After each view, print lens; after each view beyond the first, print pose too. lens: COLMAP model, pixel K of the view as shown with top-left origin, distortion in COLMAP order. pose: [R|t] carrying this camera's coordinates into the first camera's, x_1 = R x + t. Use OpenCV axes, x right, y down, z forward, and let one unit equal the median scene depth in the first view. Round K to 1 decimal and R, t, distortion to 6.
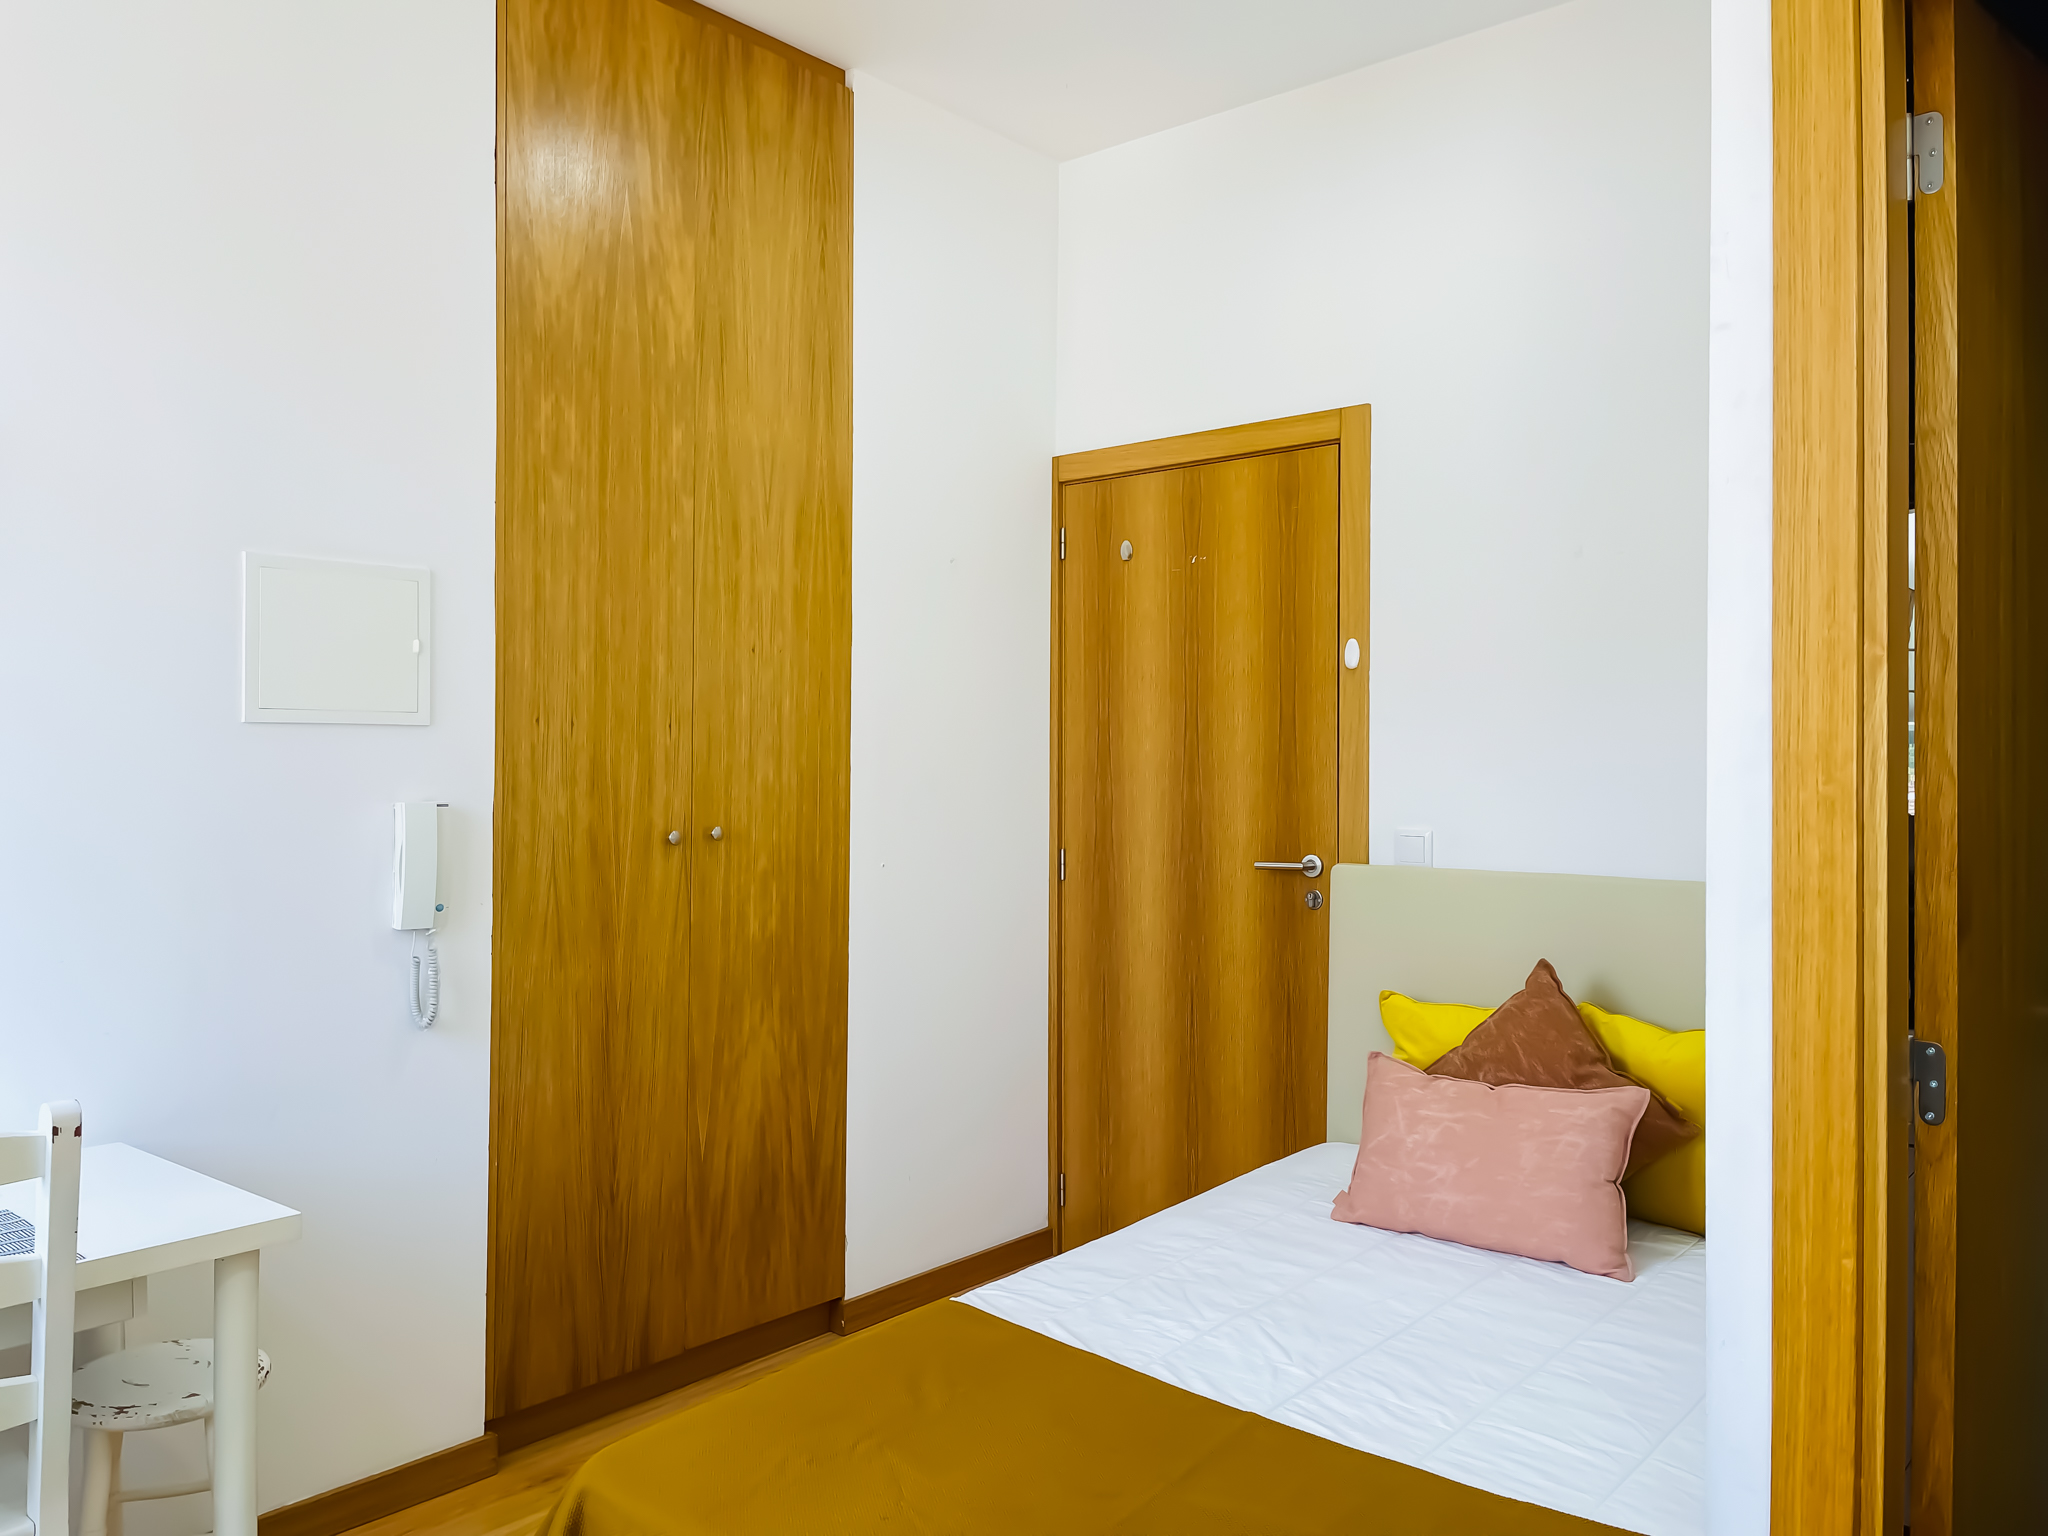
lens RADIAL K [[1544.7, 0, 1026.1], [0, 1544.7, 754.1], [0, 0, 1]] dist [0.098064, -0.133810]
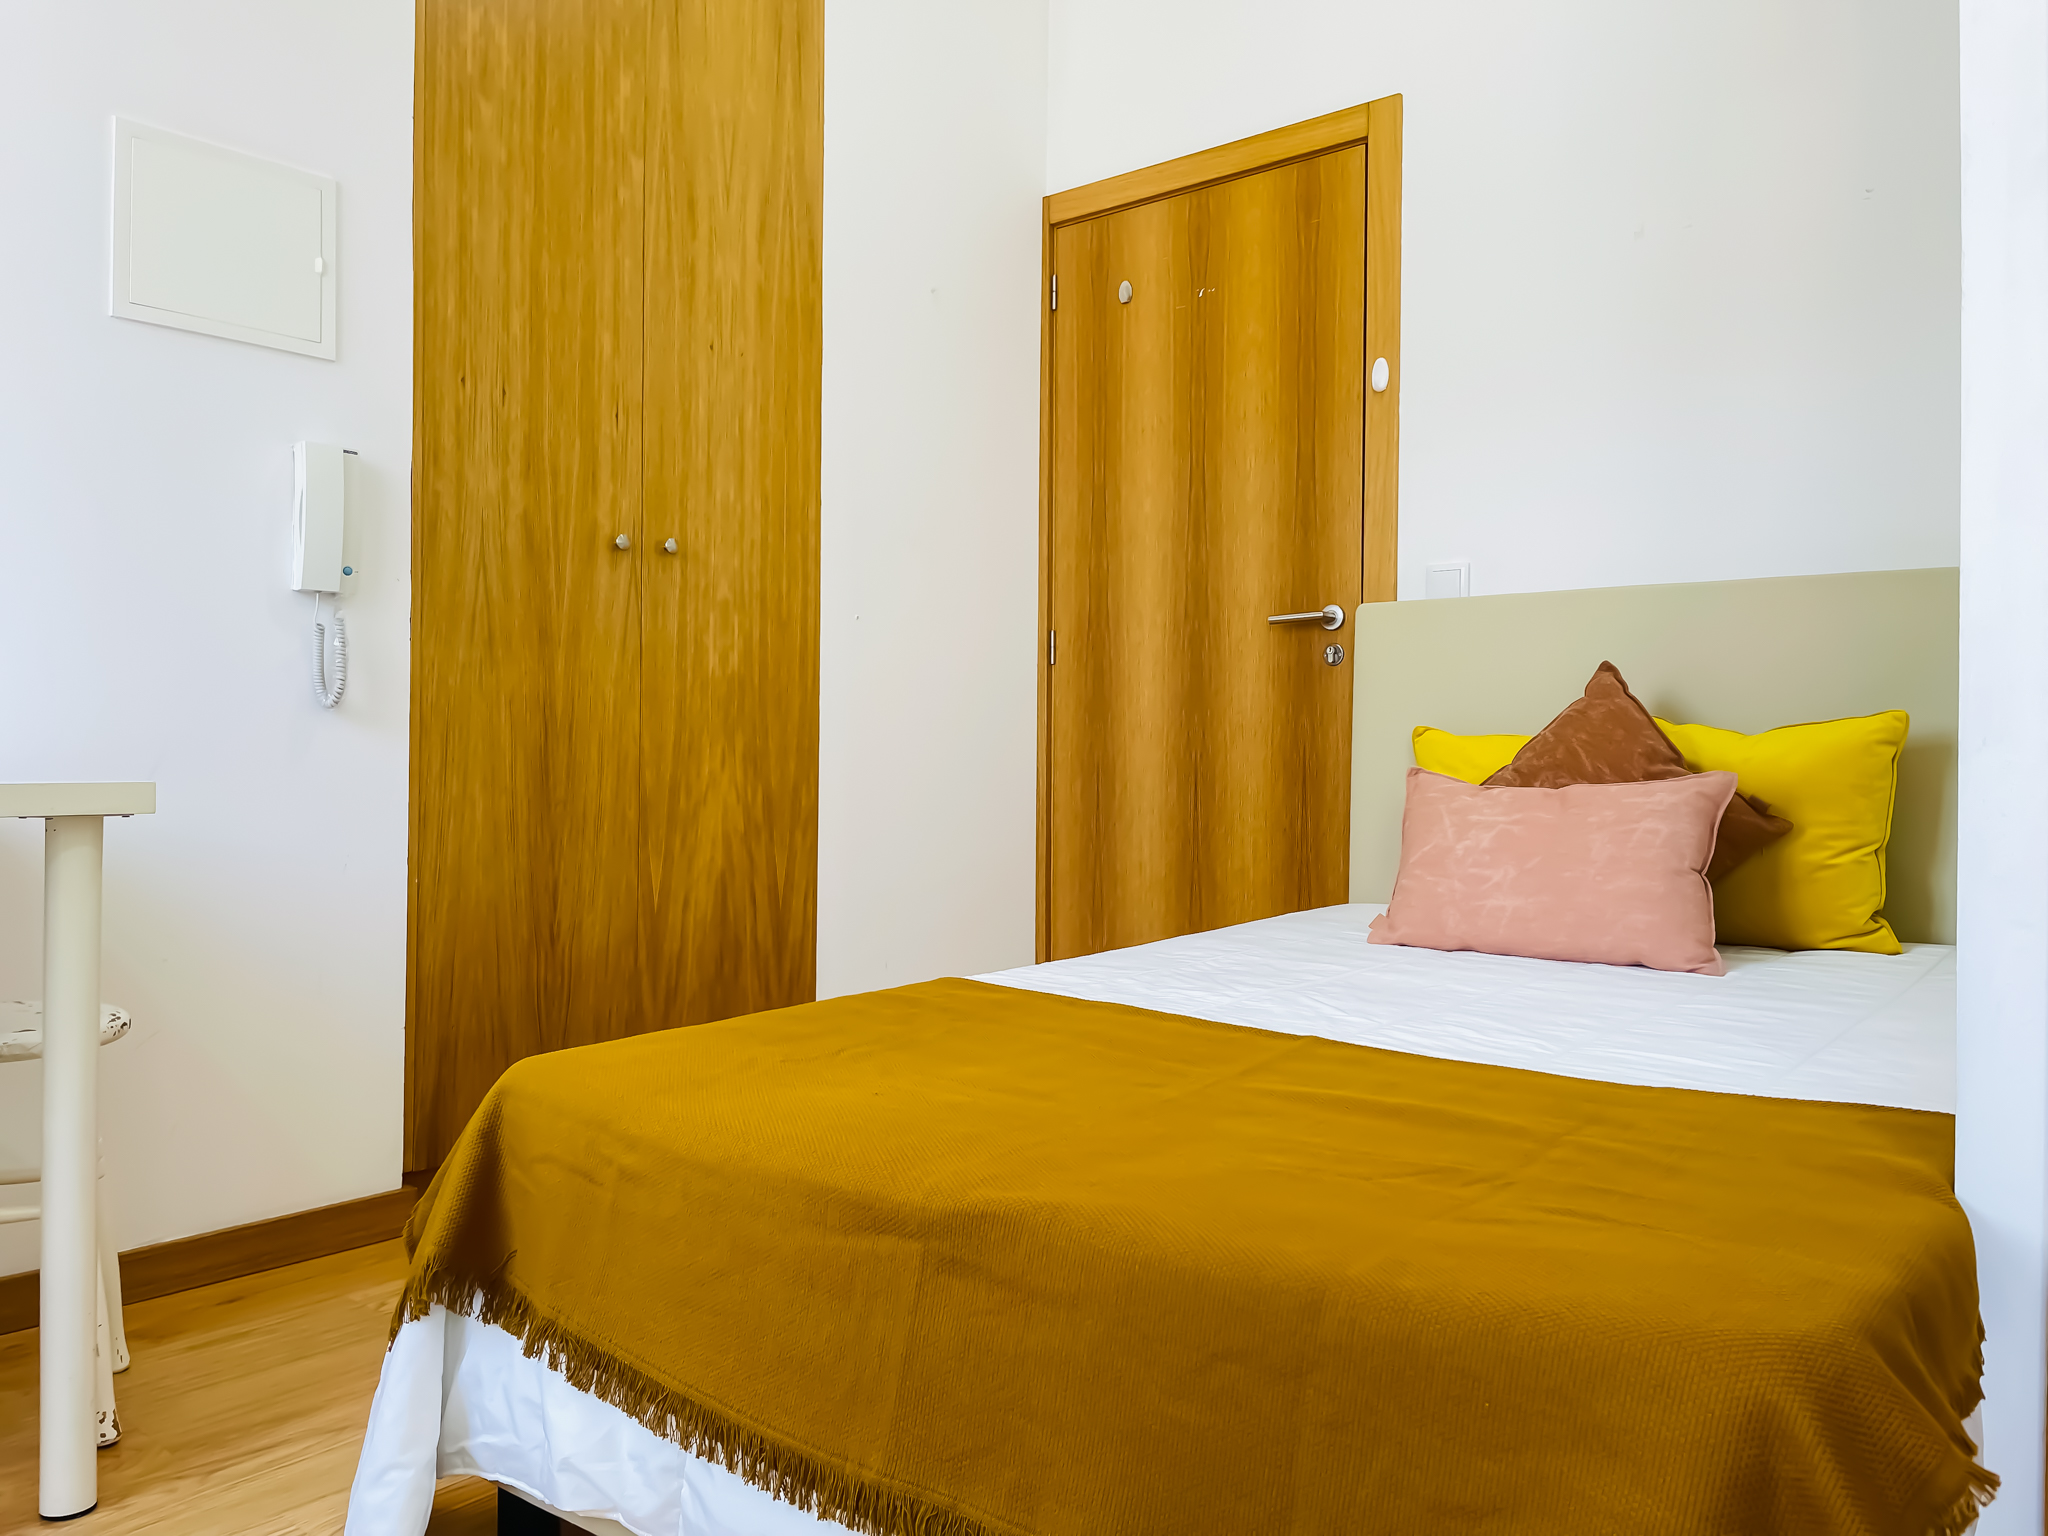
lens RADIAL K [[1547.1, 0, 1019.8], [0, 1547.1, 753.6], [0, 0, 1]] dist [0.099749, -0.137643]
pose [[0.999776, 0.003109, 0.020941, -0.017968], [-0.003120, 0.999995, 0.000526, 0.162687], [-0.020939, -0.000591, 0.999781, 0.103316]]
